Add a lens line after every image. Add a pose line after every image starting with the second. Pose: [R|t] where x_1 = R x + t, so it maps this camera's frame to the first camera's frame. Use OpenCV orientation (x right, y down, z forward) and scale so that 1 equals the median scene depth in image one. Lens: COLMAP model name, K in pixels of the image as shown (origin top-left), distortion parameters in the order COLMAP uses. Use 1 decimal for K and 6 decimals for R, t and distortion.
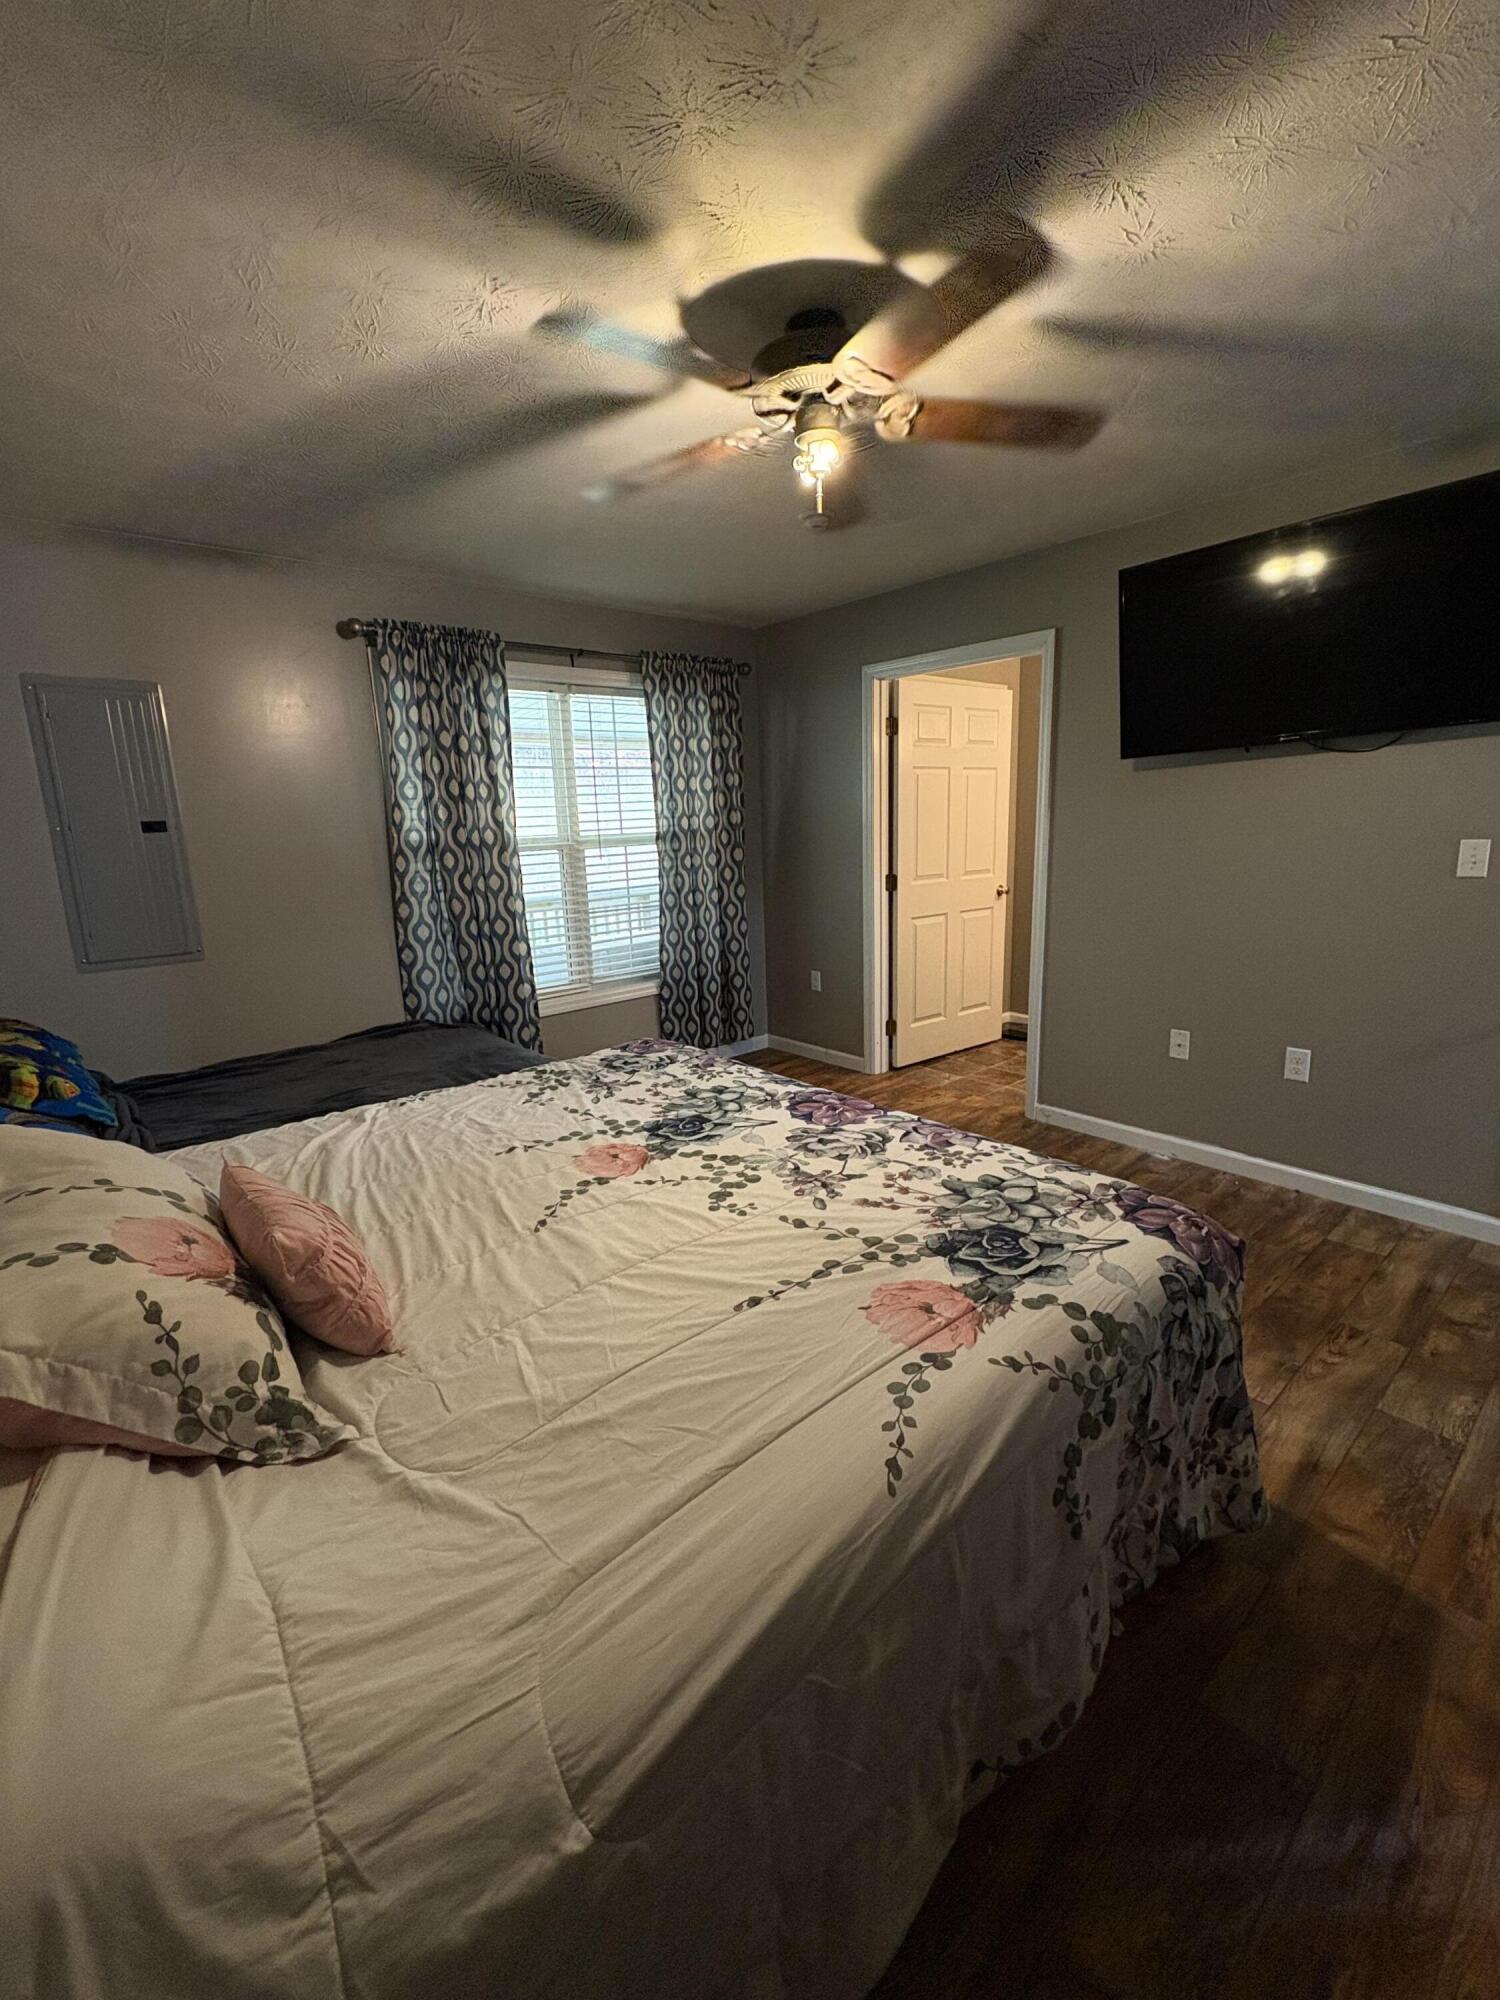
lens RADIAL K [[813.5, 0, 759.0], [0, 813.5, 992.7], [0, 0, 1]] dist [0.000432, 0.000222]
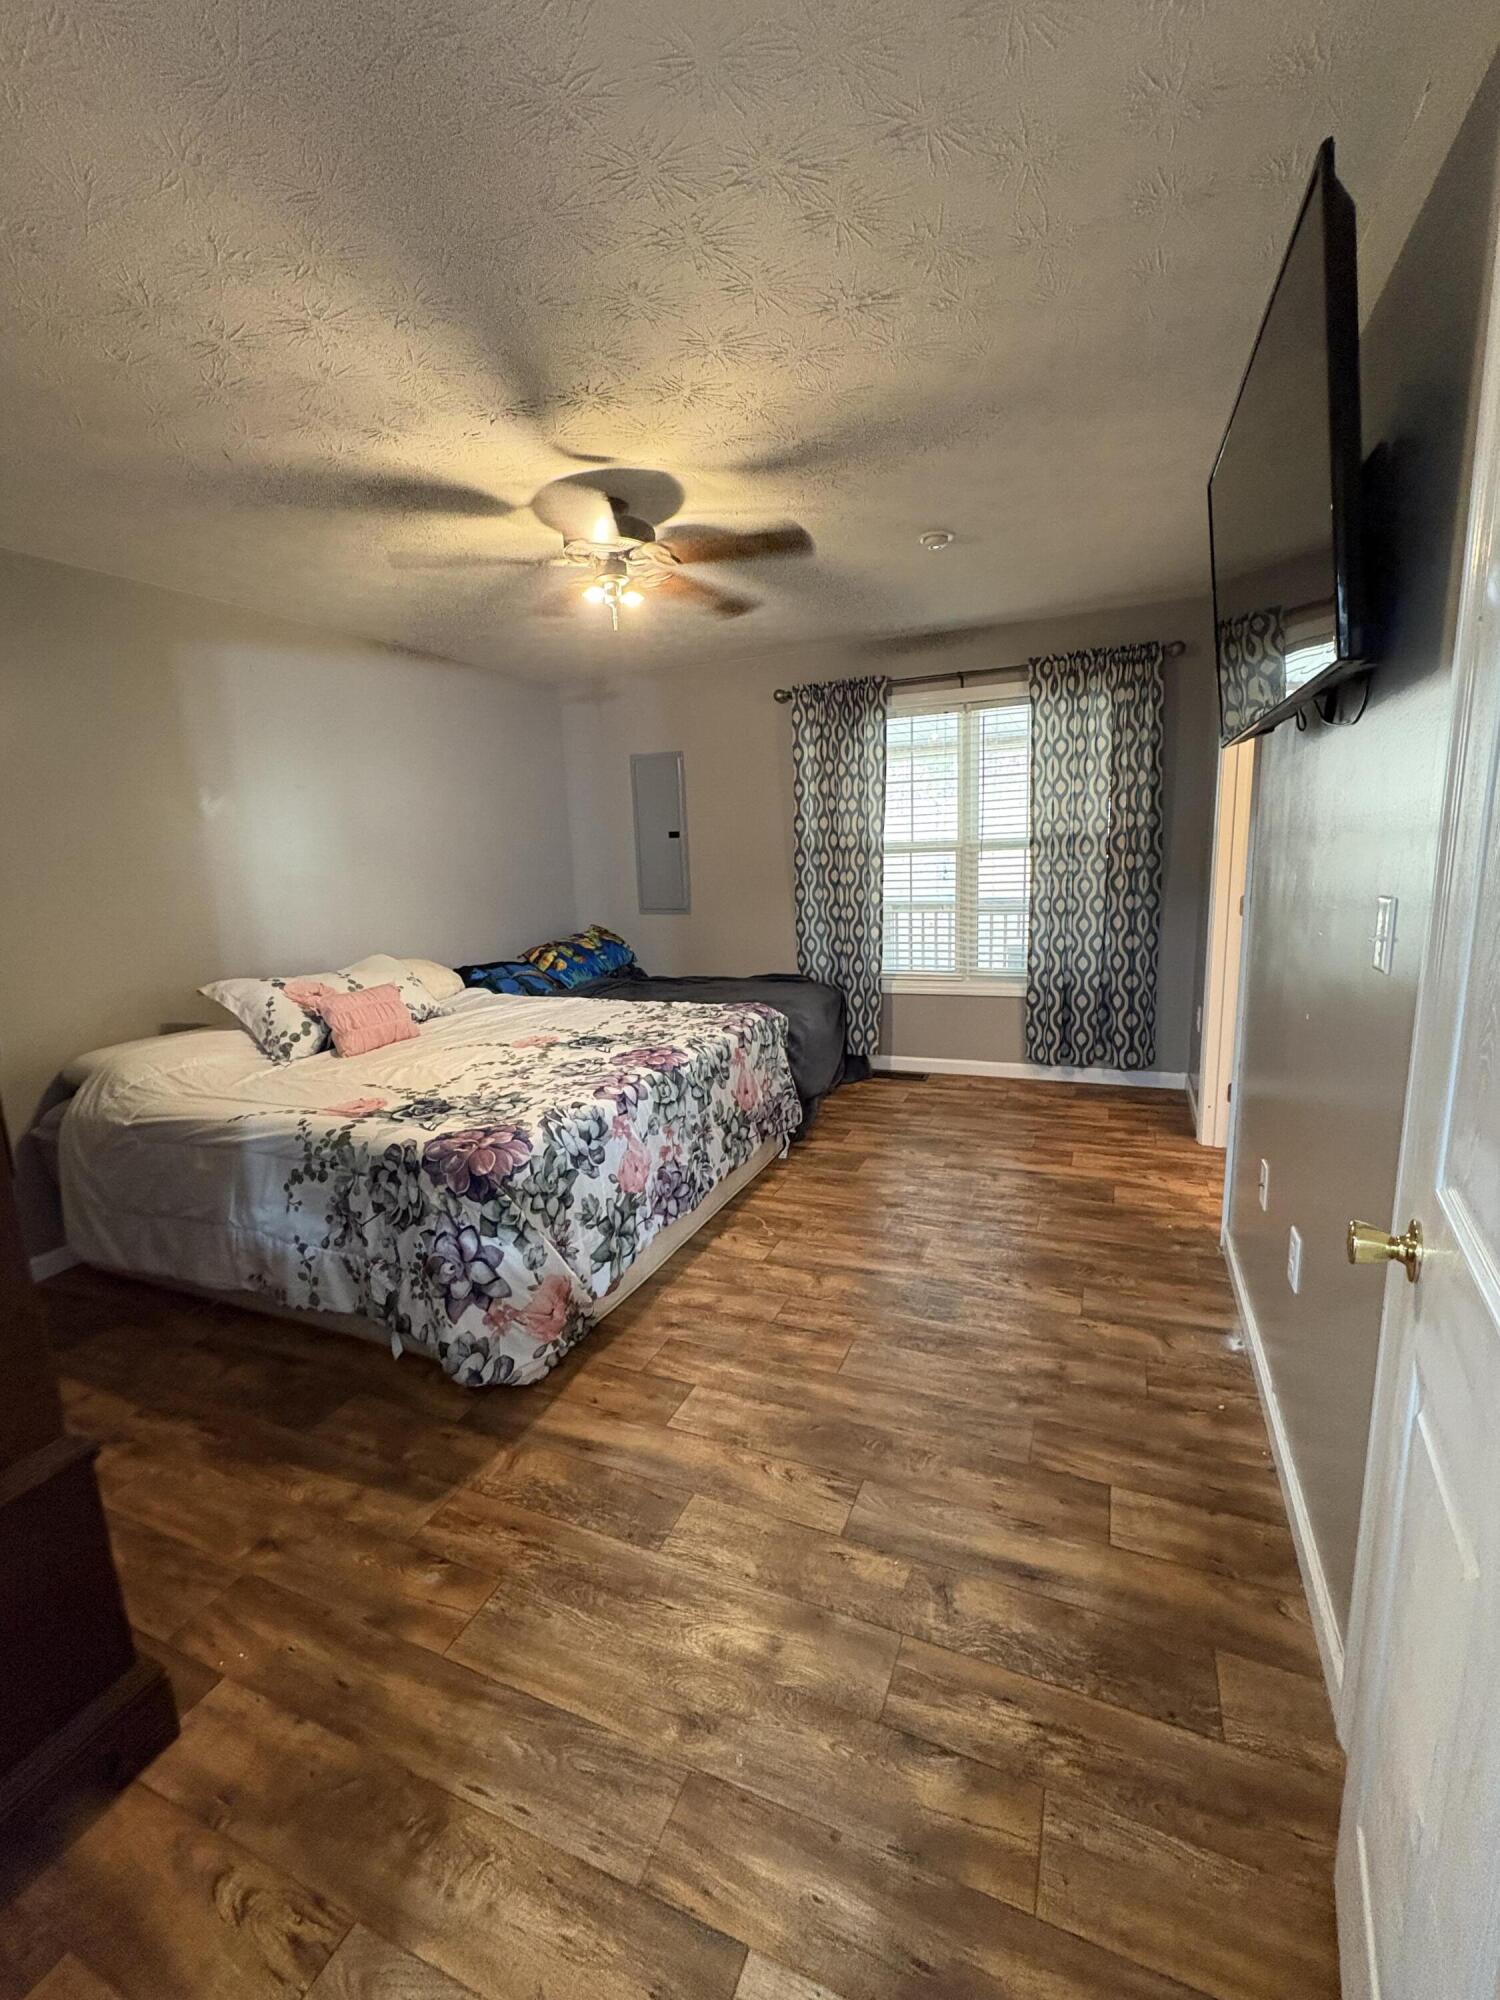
lens RADIAL K [[813.5, 0, 759.0], [0, 813.5, 992.7], [0, 0, 1]] dist [0.000432, 0.000222]
pose [[0.468360, 0.176935, -0.865640, 0.778682], [-0.161042, 0.980427, 0.113264, -0.085587], [0.868737, 0.086356, 0.487687, 0.294595]]
